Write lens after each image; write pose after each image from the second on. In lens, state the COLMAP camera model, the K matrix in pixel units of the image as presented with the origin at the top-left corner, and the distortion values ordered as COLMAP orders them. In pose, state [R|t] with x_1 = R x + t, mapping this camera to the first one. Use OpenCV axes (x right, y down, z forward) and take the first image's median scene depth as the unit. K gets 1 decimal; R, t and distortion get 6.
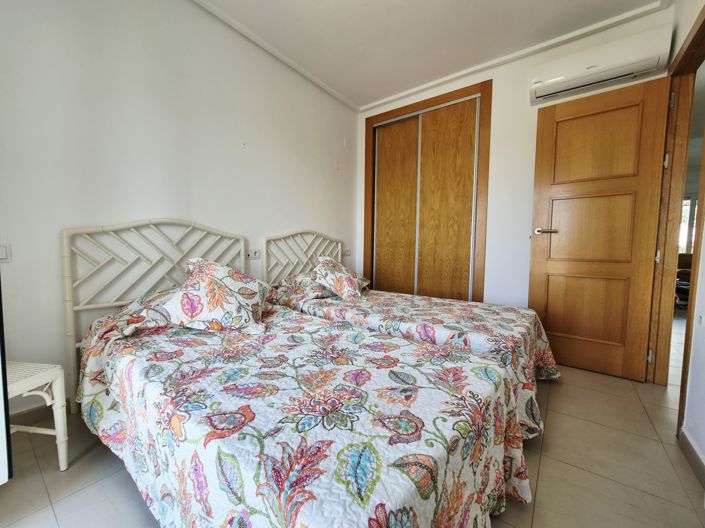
lens RADIAL K [[290.3, 0, 353.5], [0, 290.3, 267.0], [0, 0, 1]] dist [-0.004714, 0.004584]
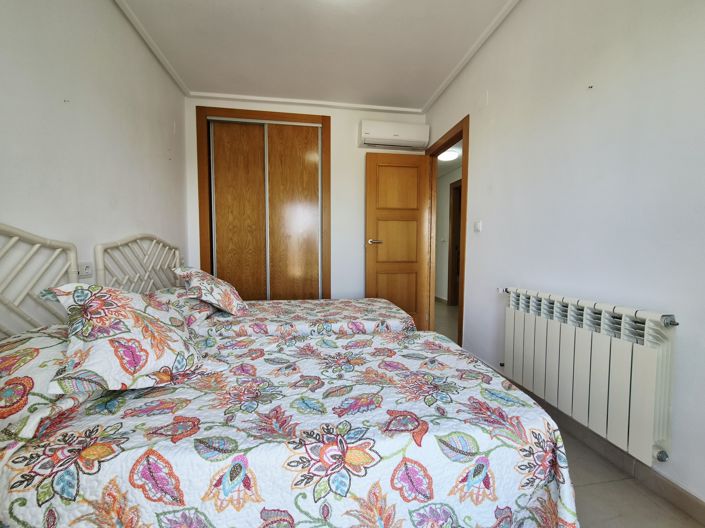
lens RADIAL K [[290.3, 0, 353.5], [0, 290.3, 267.0], [0, 0, 1]] dist [-0.004714, 0.004584]
pose [[0.691646, -0.052322, 0.720339, -0.607130], [0.054484, 0.998310, 0.020198, -0.050237], [-0.720178, 0.025277, 0.693328, 0.153451]]
